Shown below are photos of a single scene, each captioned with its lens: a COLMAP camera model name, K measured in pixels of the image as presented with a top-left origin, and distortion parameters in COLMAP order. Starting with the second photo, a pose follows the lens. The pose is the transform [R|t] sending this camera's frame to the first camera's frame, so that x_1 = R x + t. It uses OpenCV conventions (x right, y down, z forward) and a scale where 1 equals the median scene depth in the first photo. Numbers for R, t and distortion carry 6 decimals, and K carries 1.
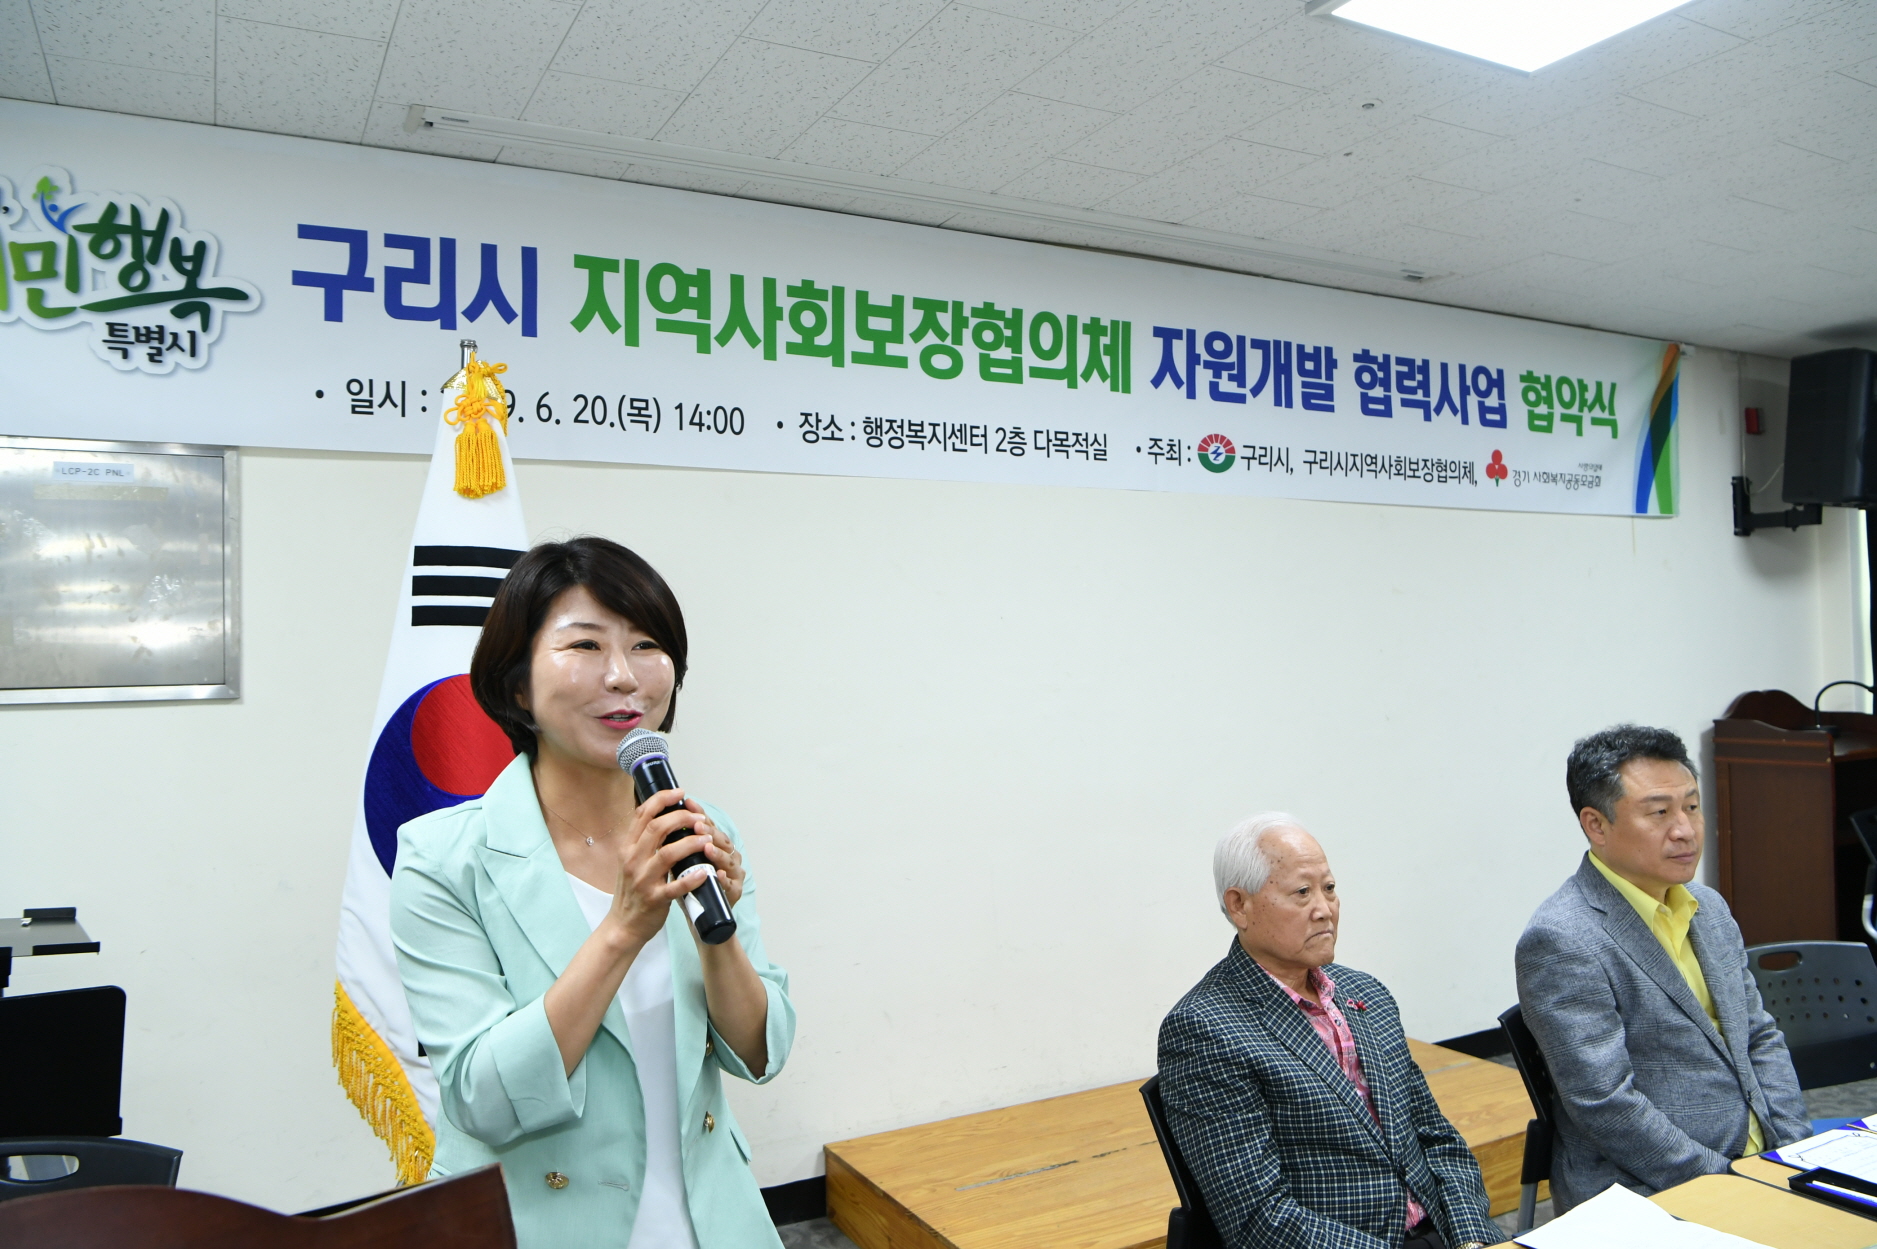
lens RADIAL K [[1386.1, 0, 944.2], [0, 1386.1, 629.6], [0, 0, 1]] dist [-0.072834, 0.035741]
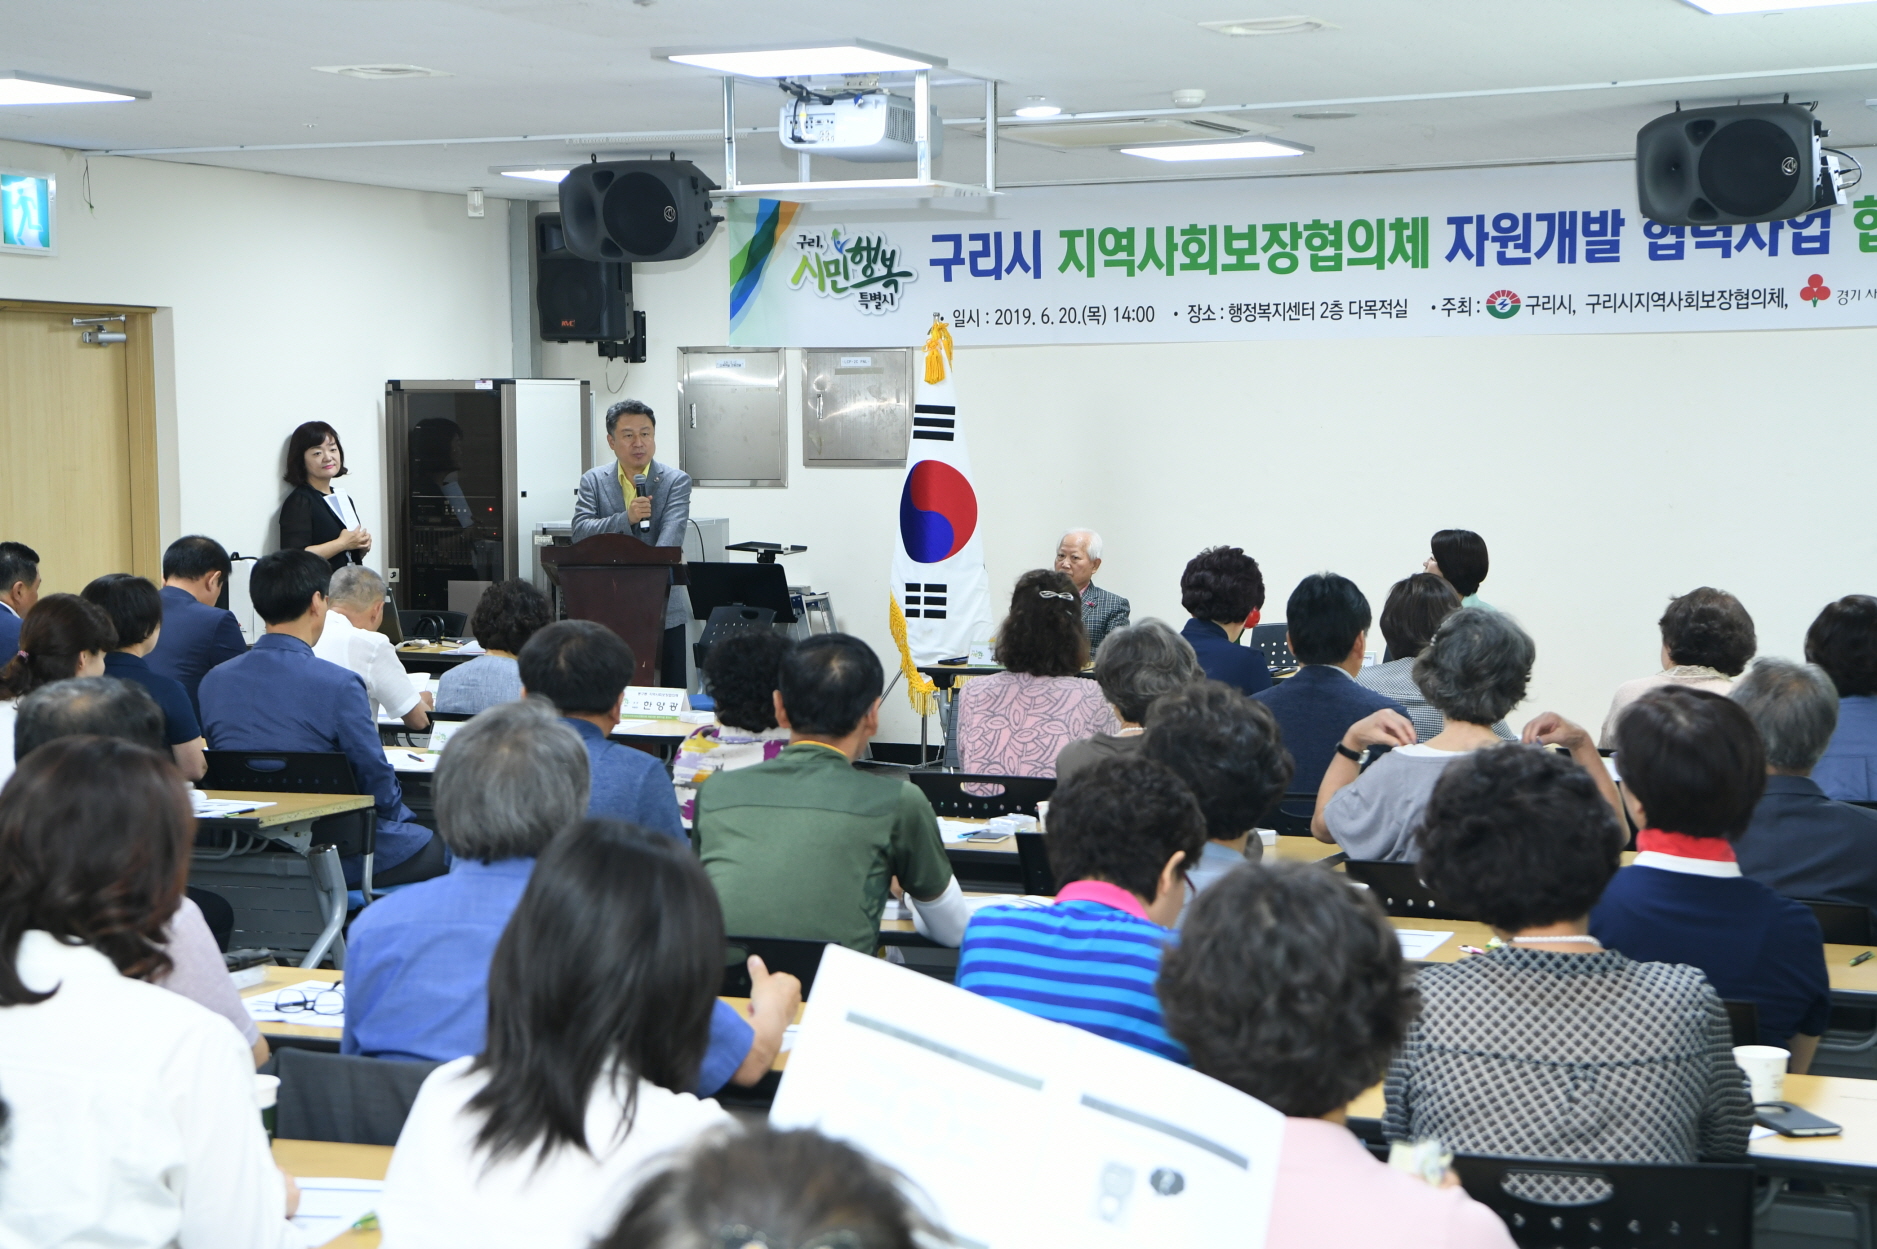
lens RADIAL K [[3232.1, 0, 954.9], [0, 3232.1, 634.1], [0, 0, 1]] dist [0.282458, 0.000000]
pose [[0.621963, 0.072031, -0.779727, 2.625965], [0.013475, 0.994628, 0.102632, -0.156057], [0.782931, -0.074340, 0.617651, -1.572622]]
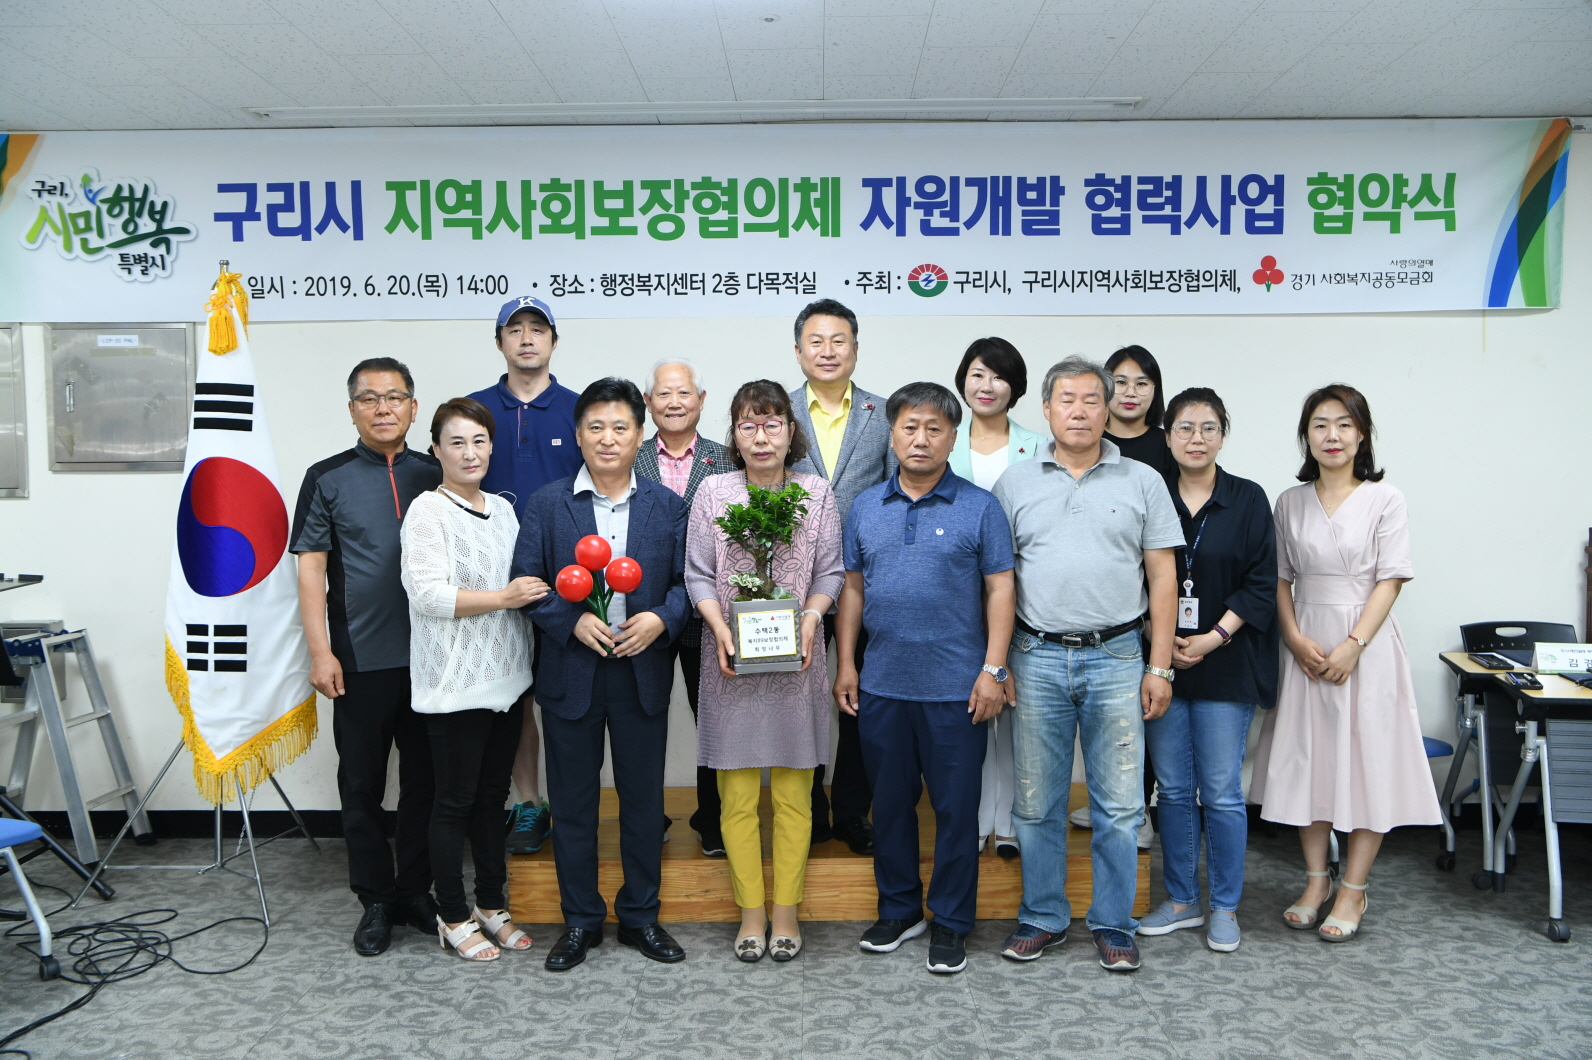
lens RADIAL K [[1346.6, 0, 811.4], [0, 1346.6, 542.7], [0, 0, 1]] dist [-0.040733, 0.051446]
pose [[0.877620, 0.043348, -0.477394, 0.736859], [-0.000072, 0.995915, 0.090298, -0.008215], [0.479358, -0.079213, 0.874037, -0.084098]]
